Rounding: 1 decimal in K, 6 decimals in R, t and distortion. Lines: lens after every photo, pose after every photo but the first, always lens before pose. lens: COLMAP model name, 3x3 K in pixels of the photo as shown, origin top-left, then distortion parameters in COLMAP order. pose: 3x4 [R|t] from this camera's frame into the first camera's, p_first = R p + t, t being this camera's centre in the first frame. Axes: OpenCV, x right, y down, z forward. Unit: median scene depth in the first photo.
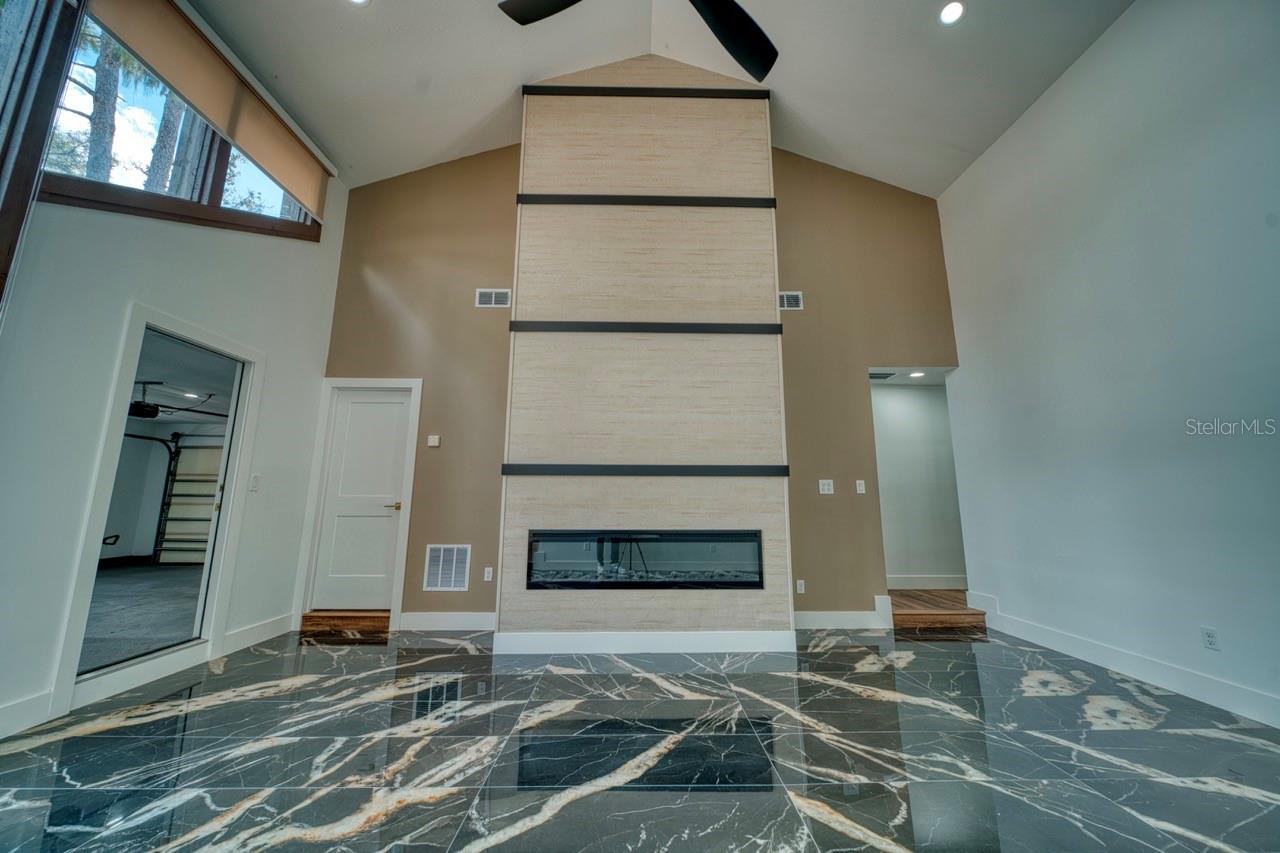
lens RADIAL K [[447.6, 0, 641.0], [0, 447.6, 426.3], [0, 0, 1]] dist [-0.001002, -0.001180]
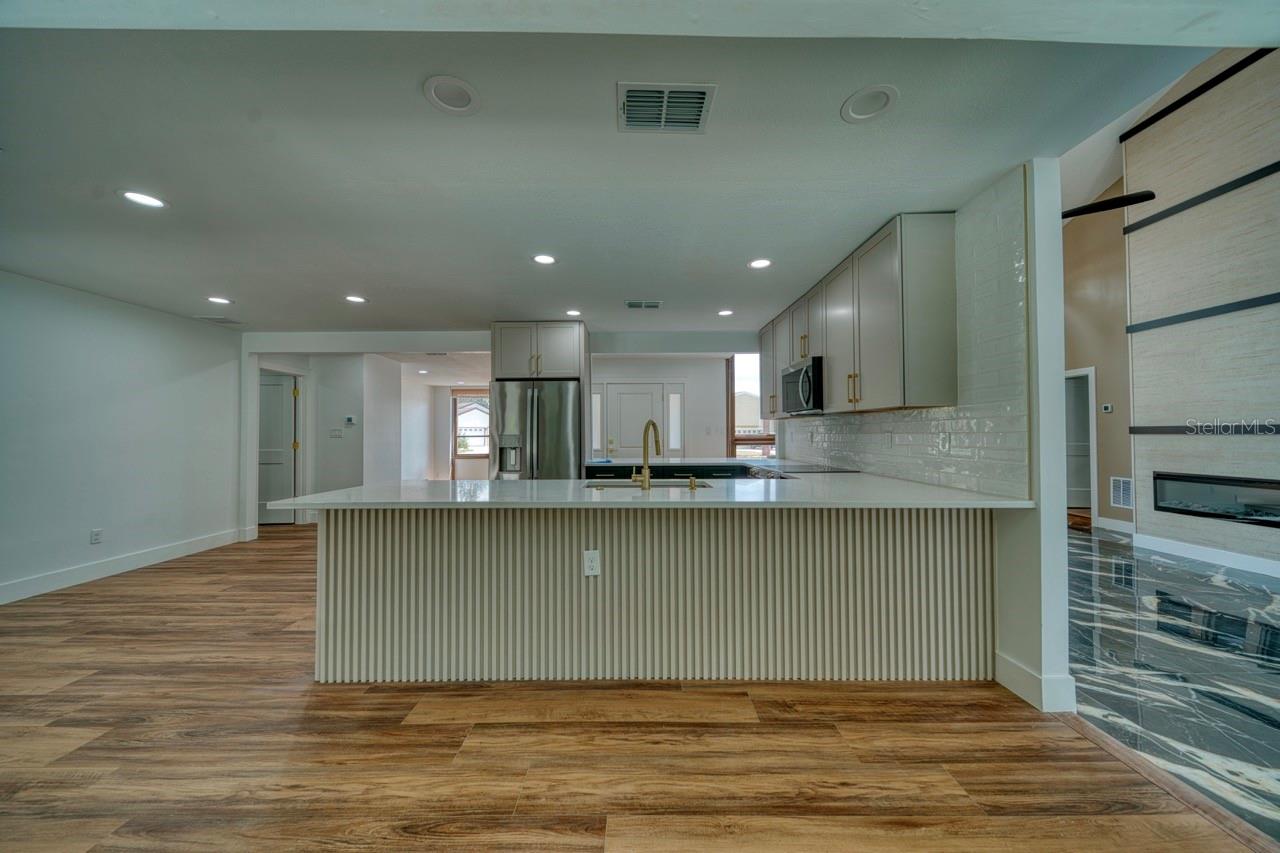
lens RADIAL K [[447.6, 0, 637.9], [0, 447.6, 424.7], [0, 0, 1]] dist [-0.001002, -0.001180]
pose [[-0.017818, -0.025472, -0.999517, 1.272620], [0.175243, 0.984121, -0.028204, -0.177062], [0.984364, -0.175661, -0.013071, -0.628918]]
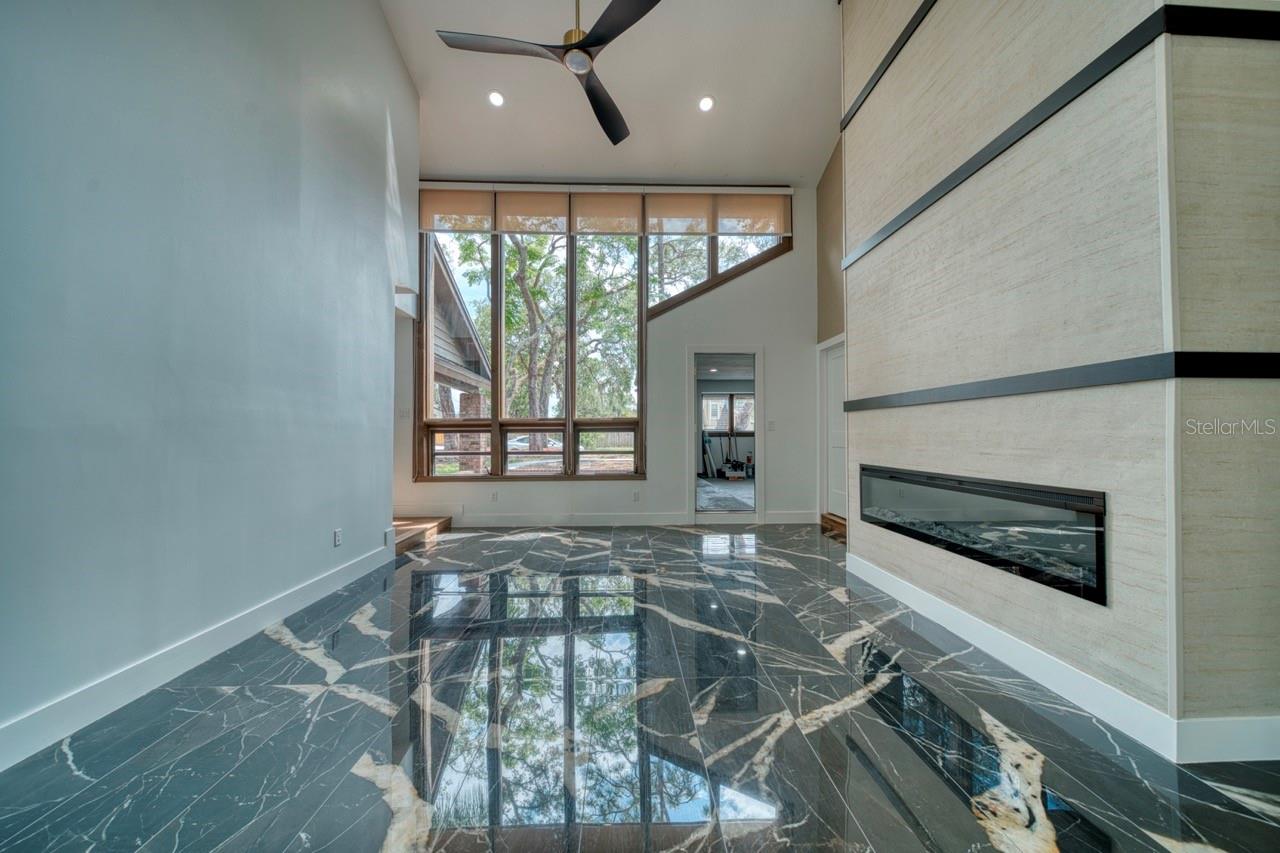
lens RADIAL K [[447.6, 0, 640.4], [0, 447.6, 430.2], [0, 0, 1]] dist [-0.001002, -0.001180]
pose [[0.019863, -0.014840, -0.999693, 0.783399], [0.175165, 0.984476, -0.011133, 0.080544], [0.984339, -0.174890, 0.022154, 0.509534]]
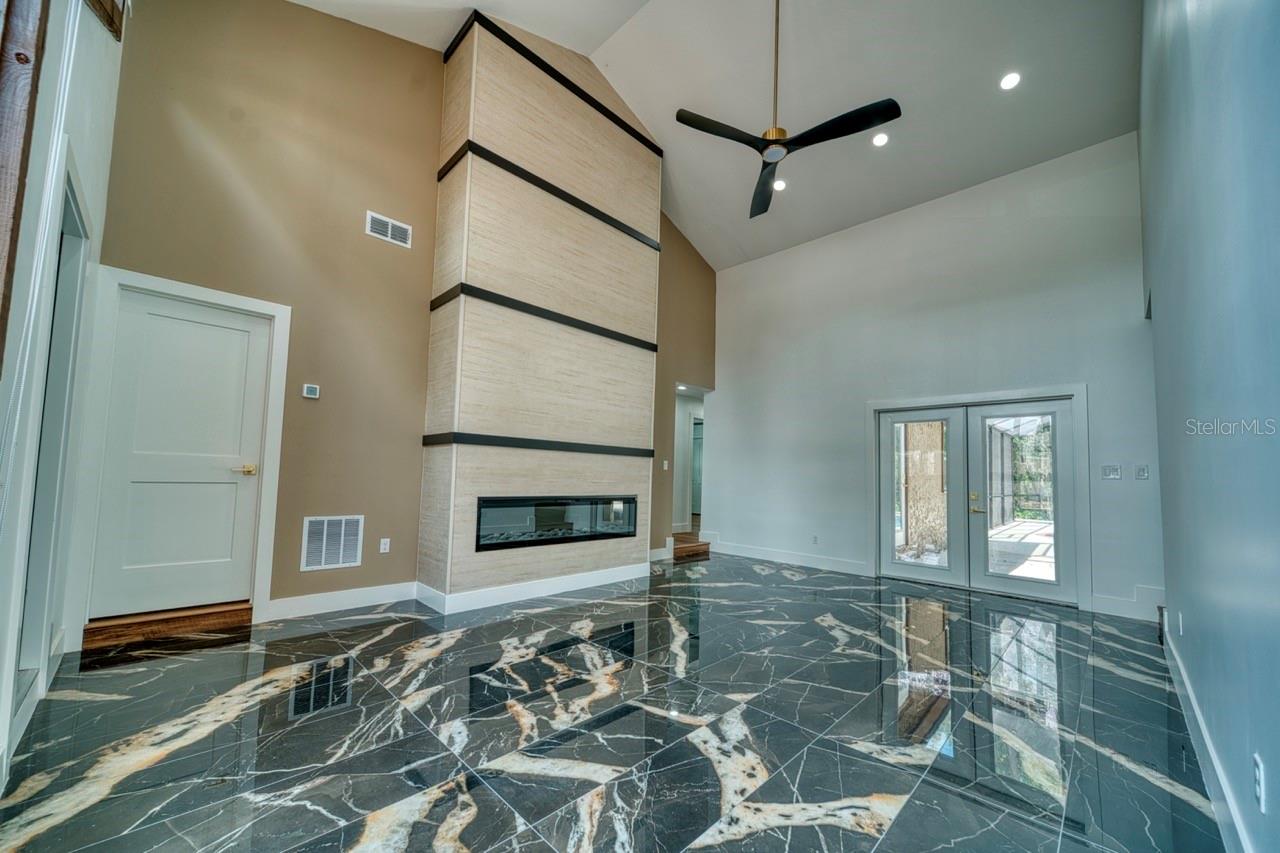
lens RADIAL K [[474.7, 0, 654.5], [0, 474.7, 449.2], [0, 0, 1]] dist [-0.003737, -0.000190]
pose [[0.705698, 0.057733, 0.706157, -0.768755], [-0.145619, 0.987215, 0.064813, -0.011929], [-0.693387, -0.148569, 0.705083, -0.054136]]
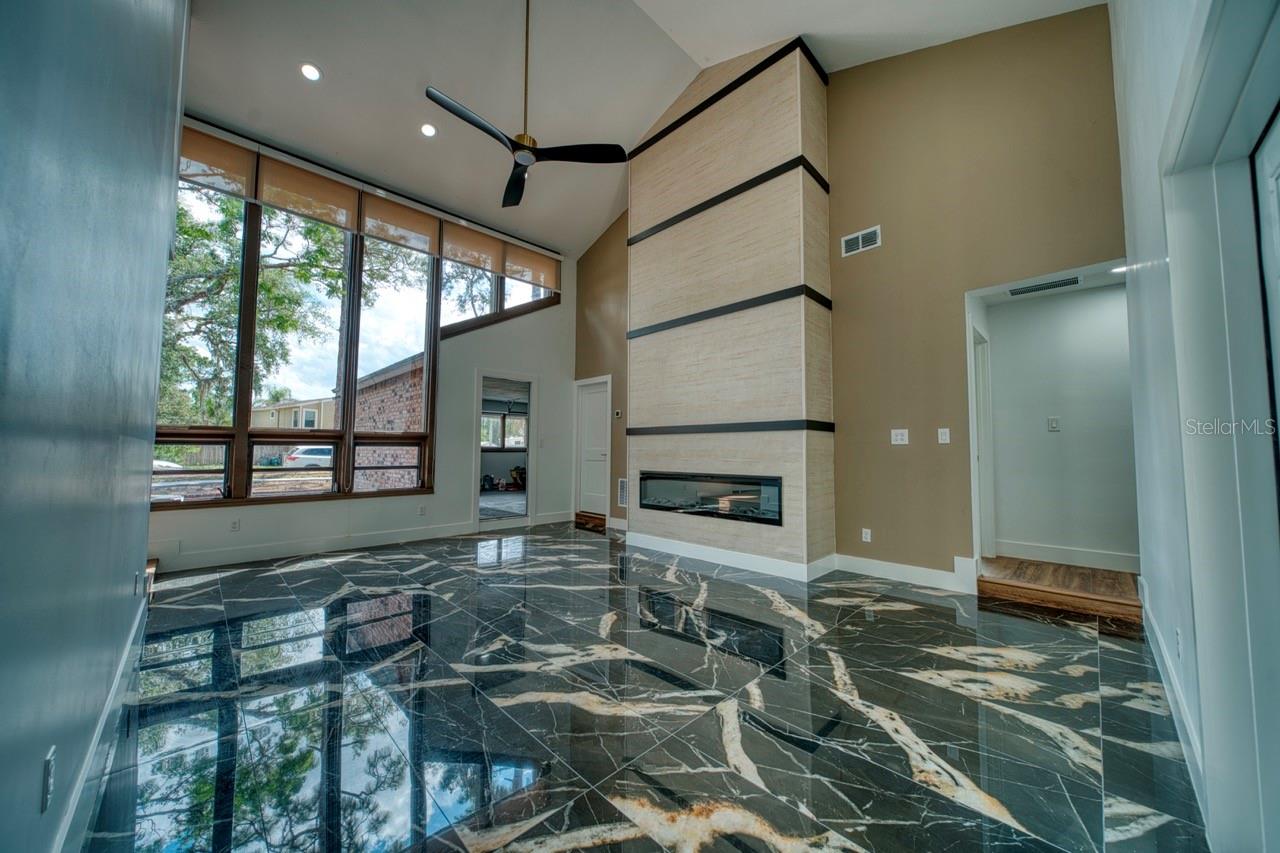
lens RADIAL K [[447.6, 0, 637.1], [0, 447.6, 426.2], [0, 0, 1]] dist [-0.001002, -0.001180]
pose [[0.687941, -0.041706, -0.724567, 0.884722], [0.122533, 0.990690, 0.059315, -0.012302], [0.715348, -0.129588, 0.686647, -0.043256]]
